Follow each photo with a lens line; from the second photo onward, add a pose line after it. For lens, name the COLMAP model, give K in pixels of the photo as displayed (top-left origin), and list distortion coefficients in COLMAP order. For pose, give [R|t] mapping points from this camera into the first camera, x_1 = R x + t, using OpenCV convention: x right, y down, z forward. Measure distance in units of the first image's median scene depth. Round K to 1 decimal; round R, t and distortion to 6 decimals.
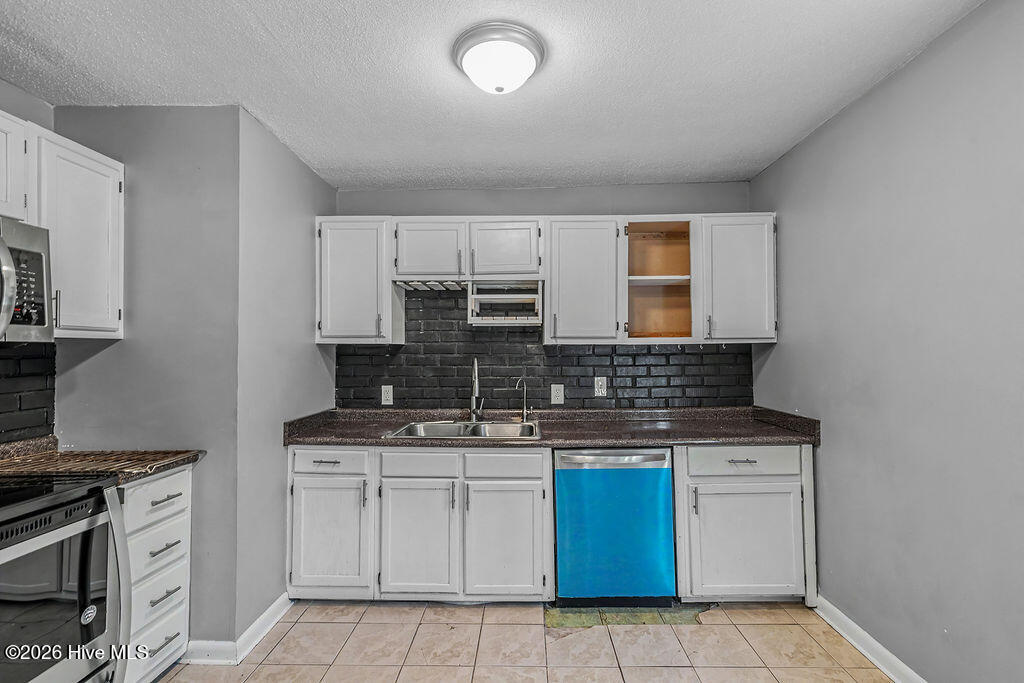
lens RADIAL K [[462.3, 0, 512.0], [0, 462.3, 341.5], [0, 0, 1]] dist [0.014978, 0.000115]
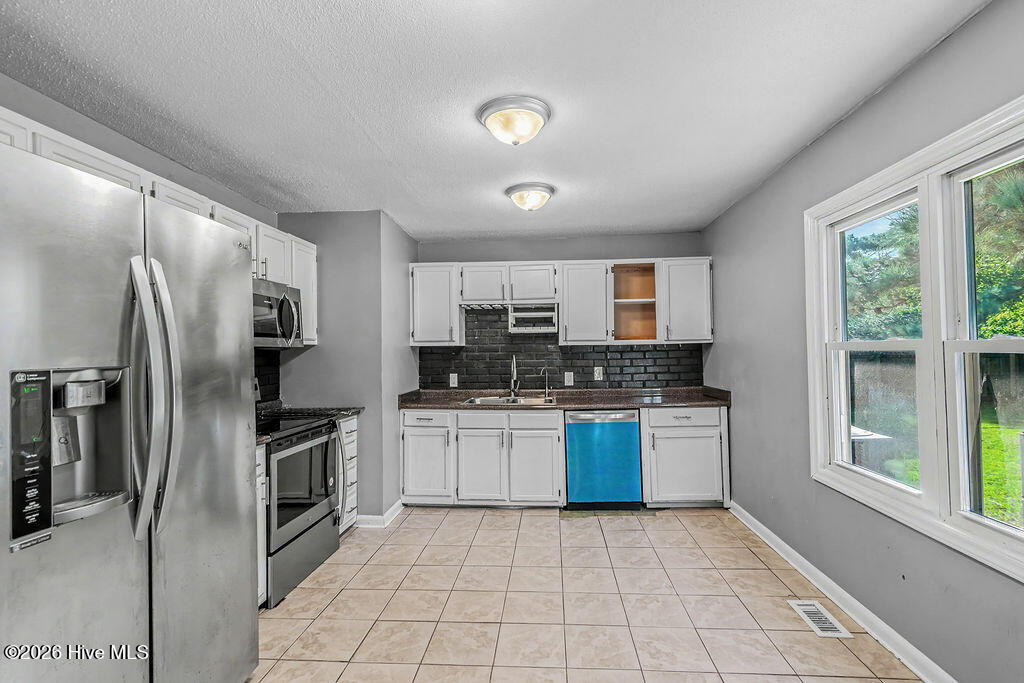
lens RADIAL K [[475.1, 0, 521.6], [0, 475.1, 353.4], [0, 0, 1]] dist [0.018147, 0.000077]
pose [[0.999620, -0.008764, -0.026137, -0.013332], [0.009455, 0.999607, 0.026399, -0.009159], [0.025895, -0.026636, 0.999310, -0.573315]]
